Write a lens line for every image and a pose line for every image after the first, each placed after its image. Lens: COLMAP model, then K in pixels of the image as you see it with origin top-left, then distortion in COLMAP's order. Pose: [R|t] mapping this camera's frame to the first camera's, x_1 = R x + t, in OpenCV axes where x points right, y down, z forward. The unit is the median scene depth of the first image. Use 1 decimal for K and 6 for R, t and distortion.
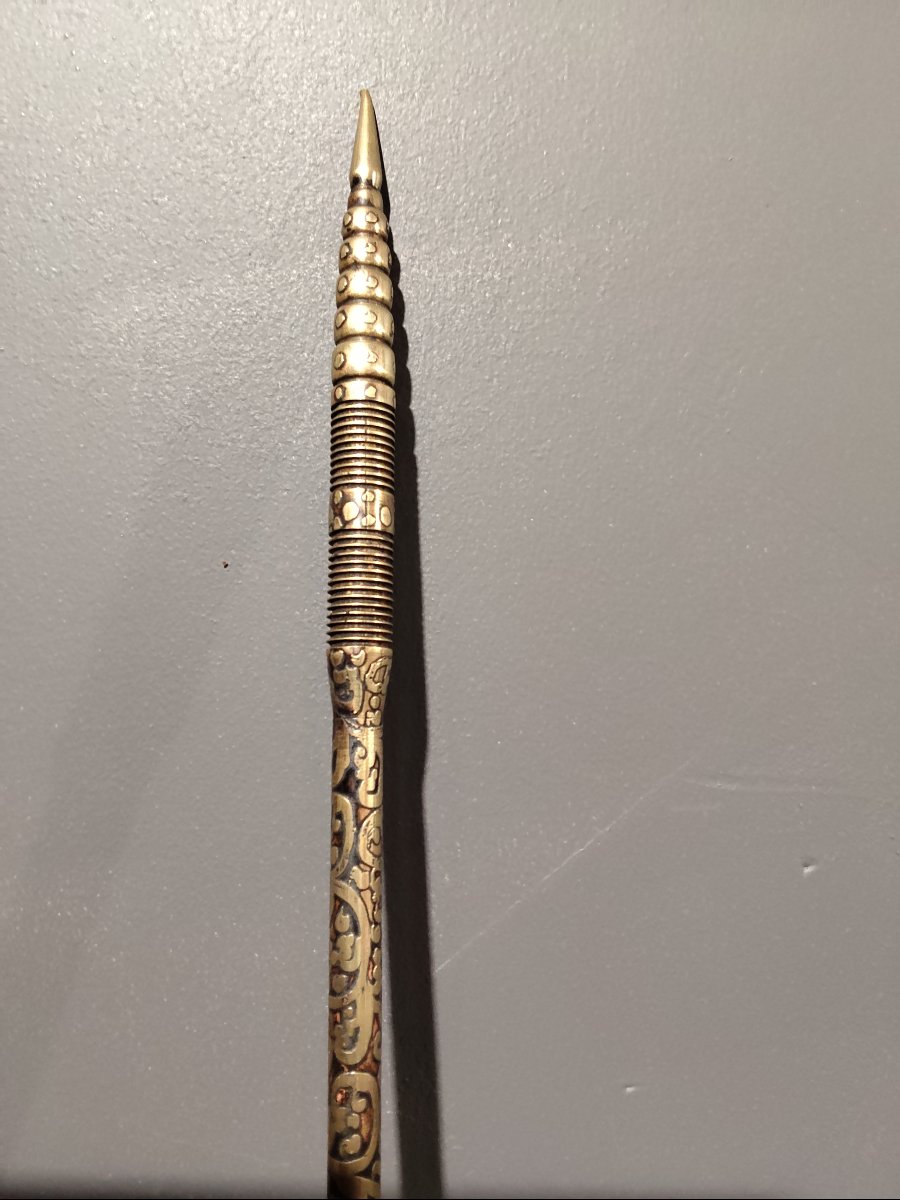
lens RADIAL K [[936.2, 0, 448.5], [0, 936.2, 589.3], [0, 0, 1]] dist [0.055053, -0.101339]
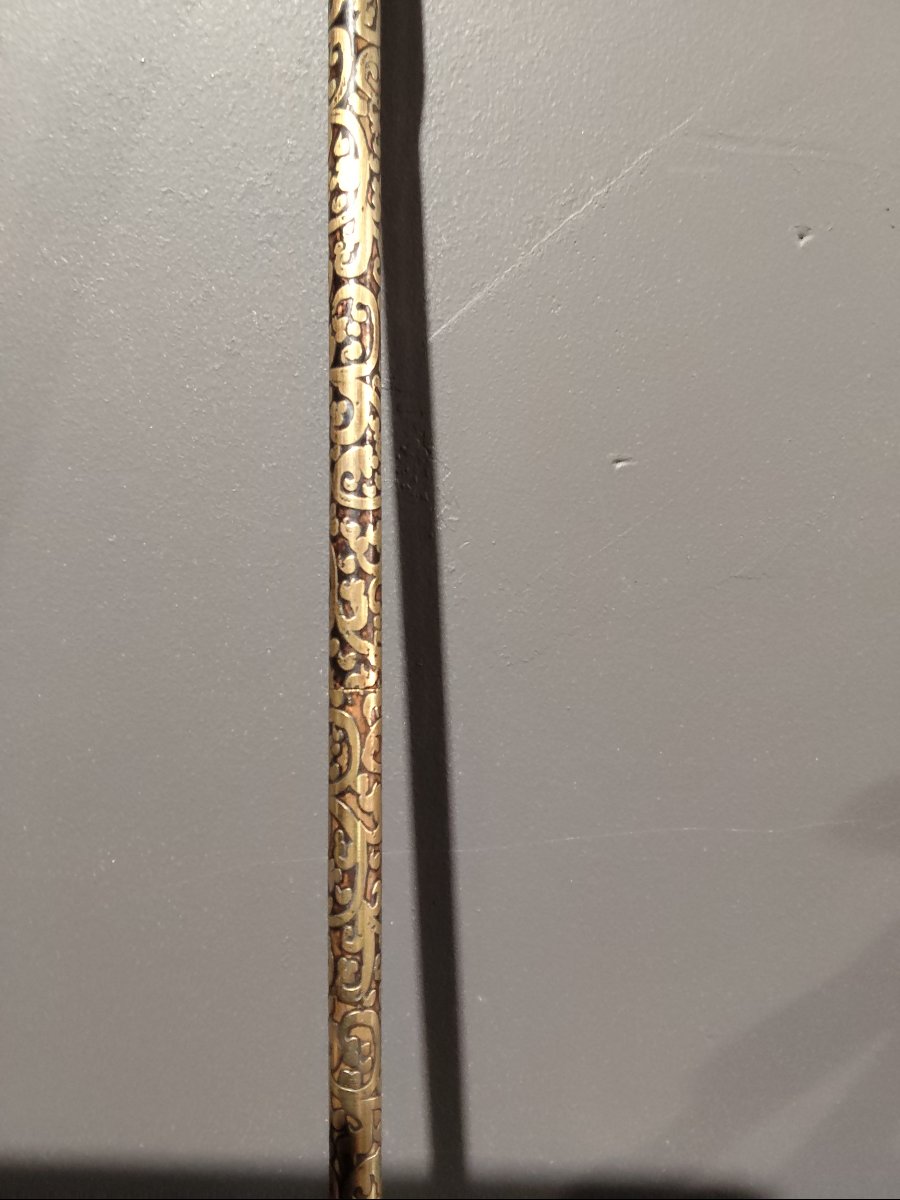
lens RADIAL K [[936.2, 0, 453.0], [0, 936.2, 594.4], [0, 0, 1]] dist [0.055053, -0.101339]
pose [[0.999873, 0.004277, 0.015351, -0.006341], [-0.005921, 0.994055, 0.108715, 0.625304], [-0.014794, -0.108793, 0.993954, -0.038888]]
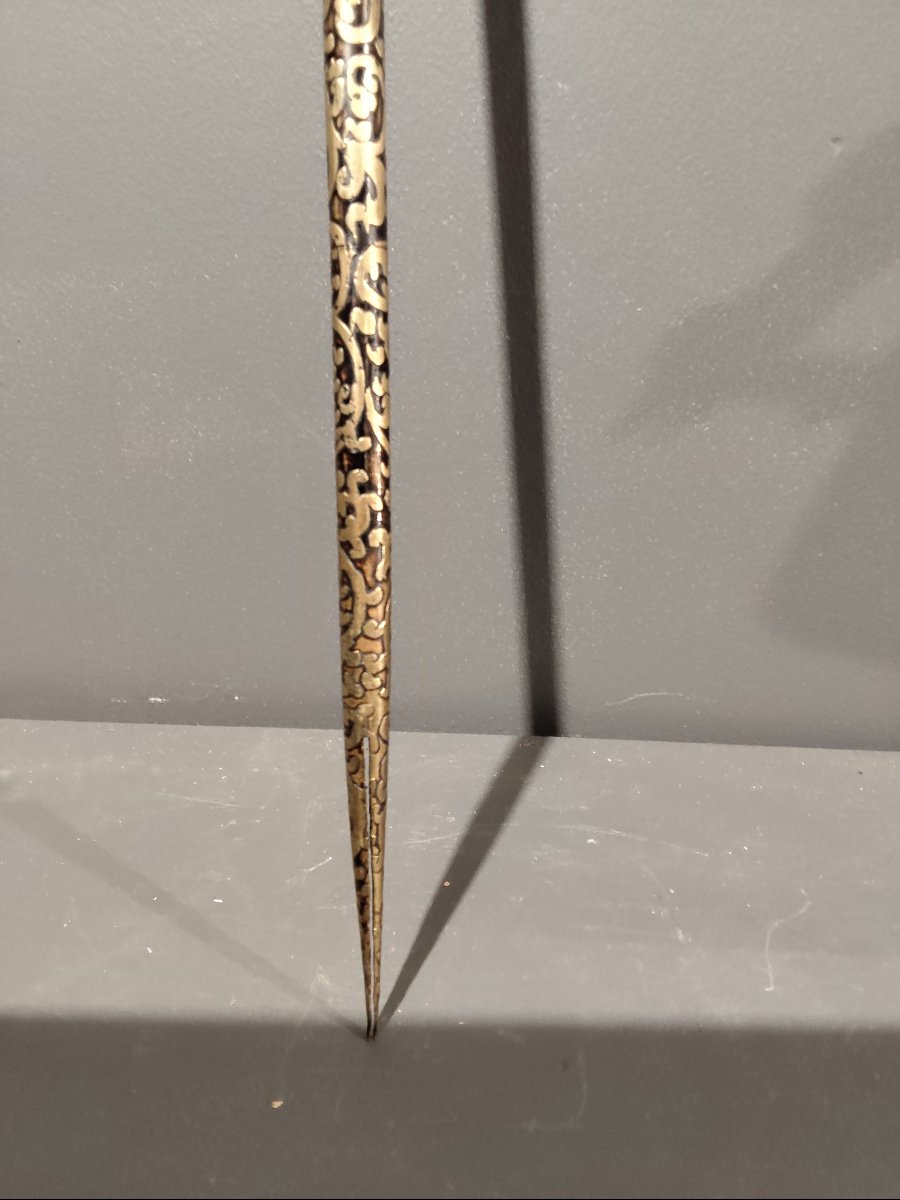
lens RADIAL K [[936.2, 0, 460.6], [0, 936.2, 608.5], [0, 0, 1]] dist [0.055053, -0.101339]
pose [[0.983752, 0.043957, -0.174071, 0.155263], [0.013993, 0.947843, 0.318431, 1.521456], [0.178989, -0.315693, 0.931827, -0.082741]]
